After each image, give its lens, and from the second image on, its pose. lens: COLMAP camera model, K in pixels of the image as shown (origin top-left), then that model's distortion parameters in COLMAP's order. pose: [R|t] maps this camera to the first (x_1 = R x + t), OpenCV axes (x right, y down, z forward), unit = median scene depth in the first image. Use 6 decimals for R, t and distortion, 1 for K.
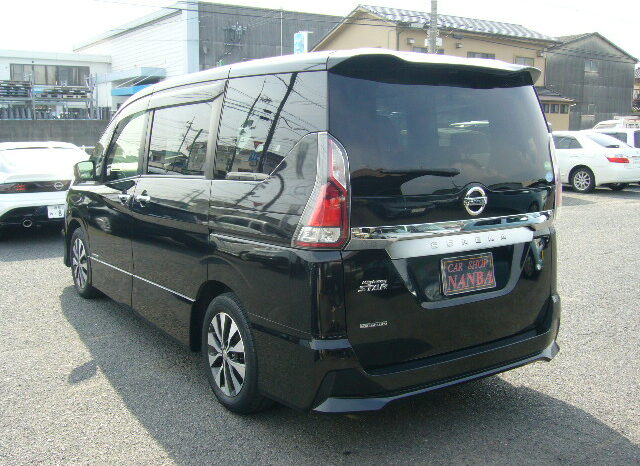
lens RADIAL K [[719.8, 0, 320.0], [0, 719.8, 233.0], [0, 0, 1]] dist [-0.013221, -0.006822]
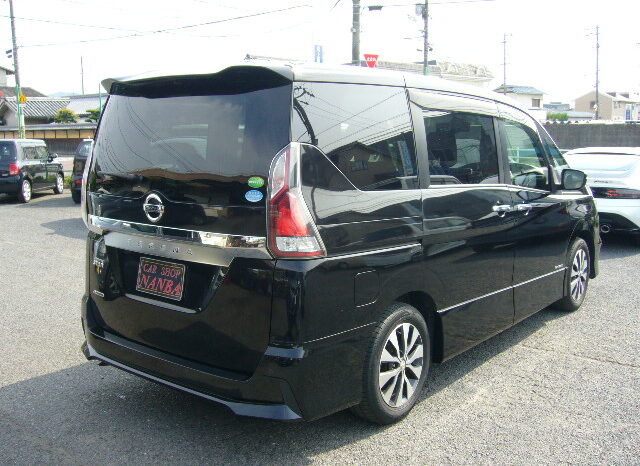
lens RADIAL K [[719.8, 0, 320.0], [0, 719.8, 233.0], [0, 0, 1]] dist [-0.013221, -0.006822]
pose [[0.217330, 0.138942, -0.966159, 1.231385], [-0.128484, 0.985277, 0.112790, -0.151470], [0.967605, 0.099624, 0.231982, 0.973225]]
